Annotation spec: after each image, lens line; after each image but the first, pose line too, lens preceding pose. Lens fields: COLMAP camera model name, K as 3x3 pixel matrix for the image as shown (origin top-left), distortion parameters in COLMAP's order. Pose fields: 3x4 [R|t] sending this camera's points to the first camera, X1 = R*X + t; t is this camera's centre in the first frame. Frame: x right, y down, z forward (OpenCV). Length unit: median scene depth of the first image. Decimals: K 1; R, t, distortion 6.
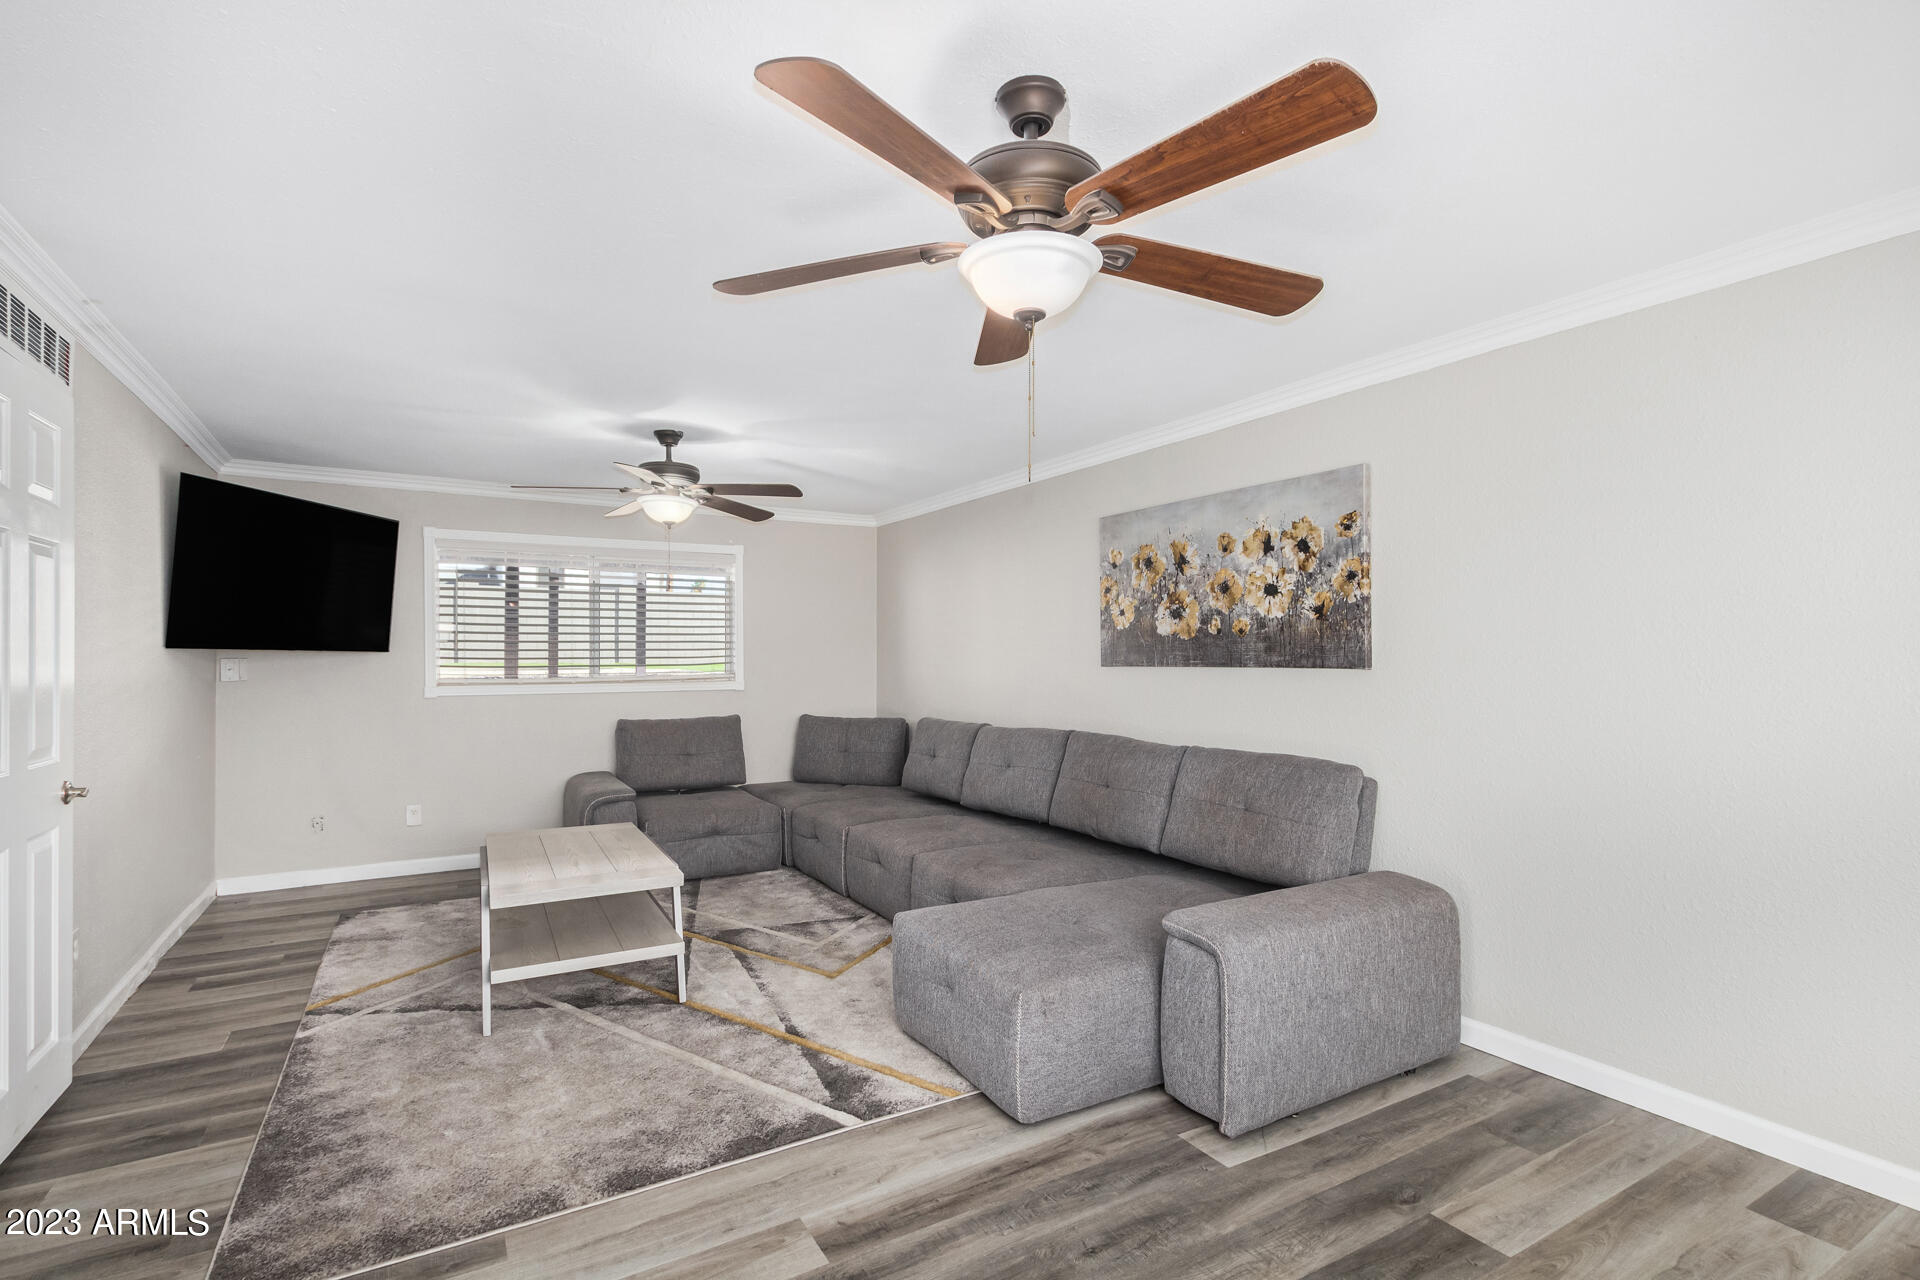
lens RADIAL K [[927.6, 0, 963.1], [0, 927.6, 649.7], [0, 0, 1]] dist [0.001764, -0.000029]
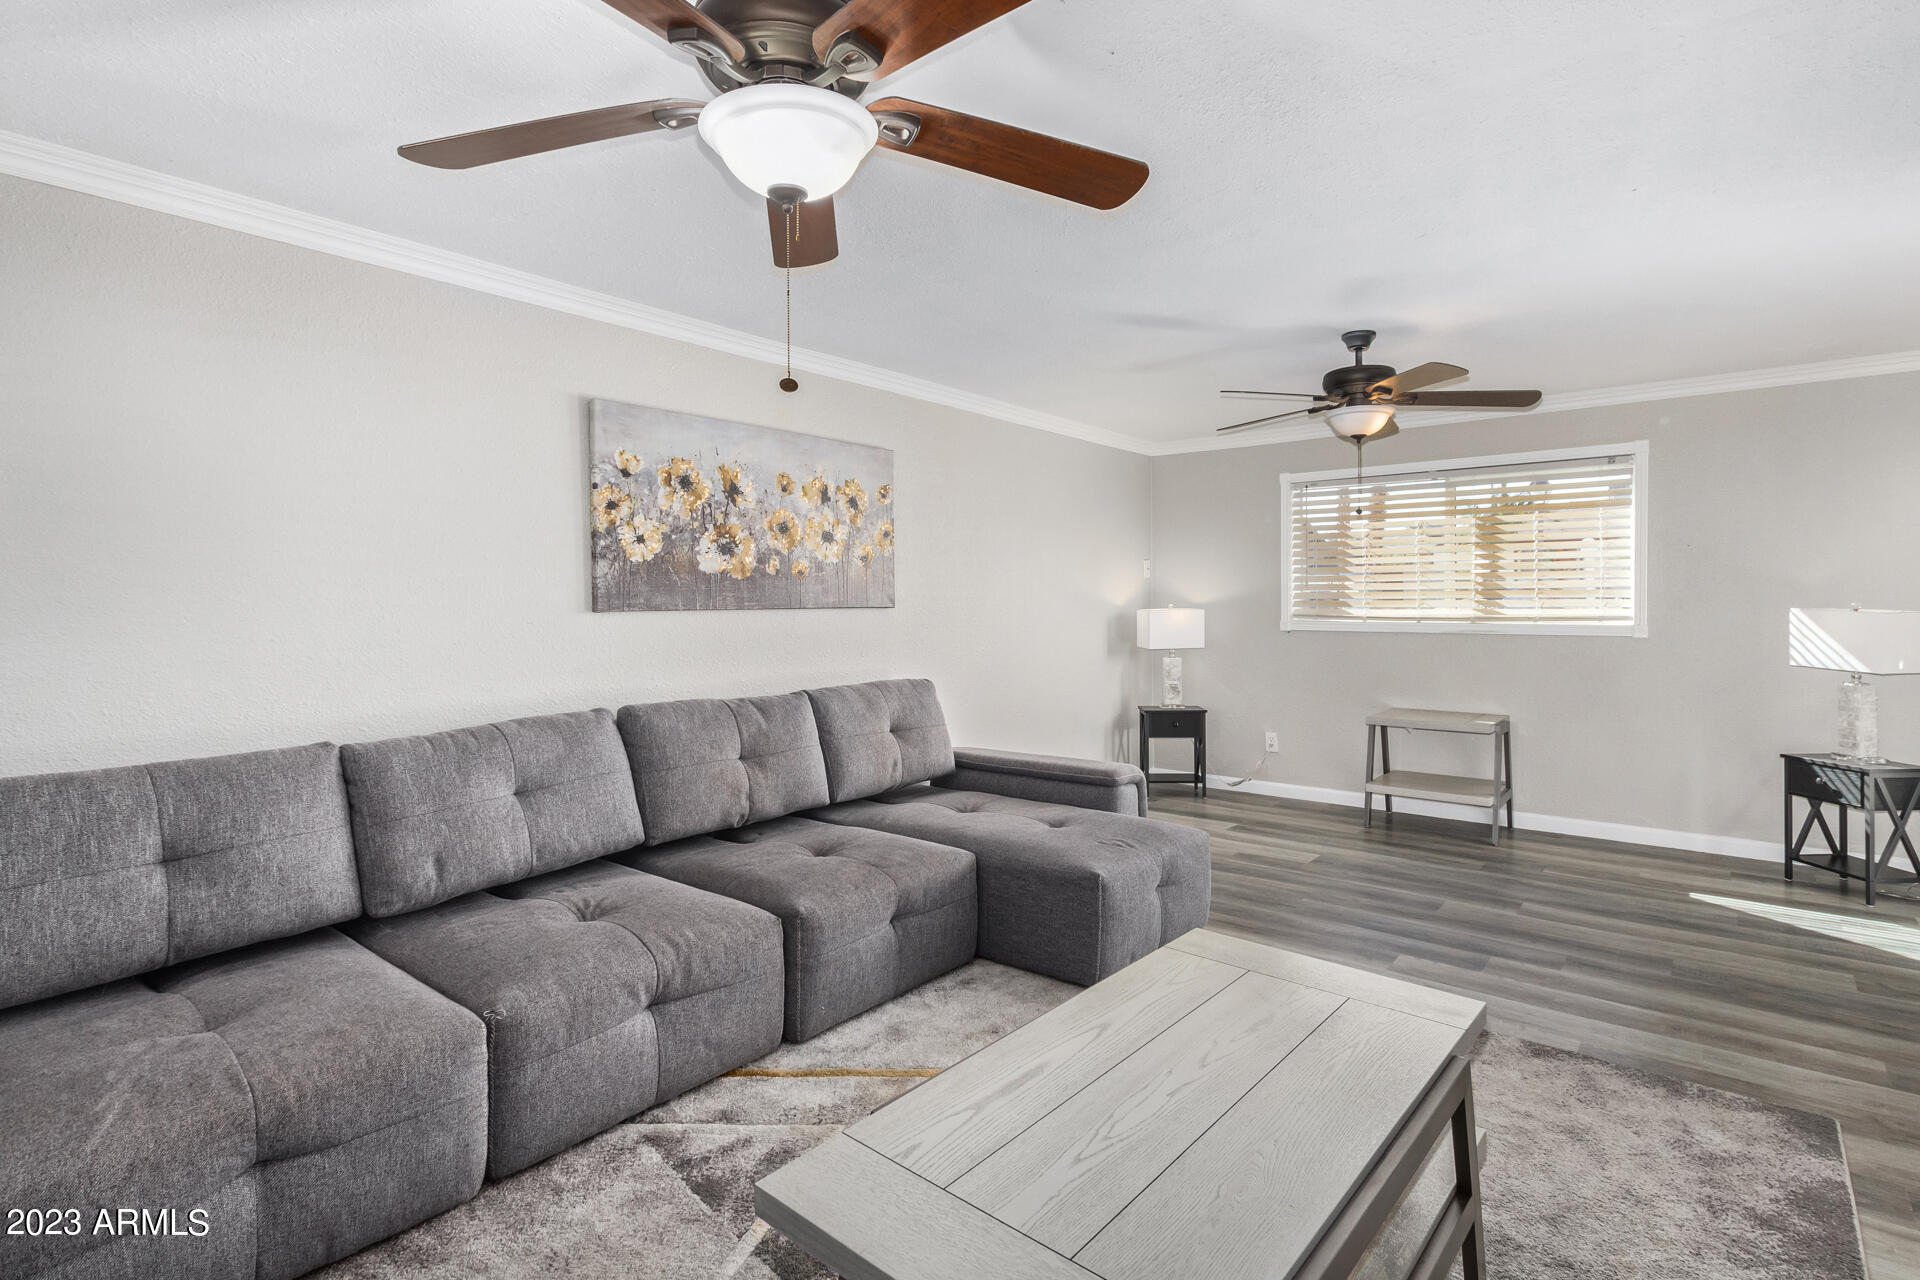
lens RADIAL K [[927.6, 0, 983.0], [0, 927.6, 597.0], [0, 0, 1]] dist [0.001764, -0.000029]
pose [[-0.347118, 0.008368, 0.937784, -0.681732], [-0.000850, 0.999957, -0.009237, 0.014341], [-0.937821, -0.004004, -0.347096, 1.095508]]
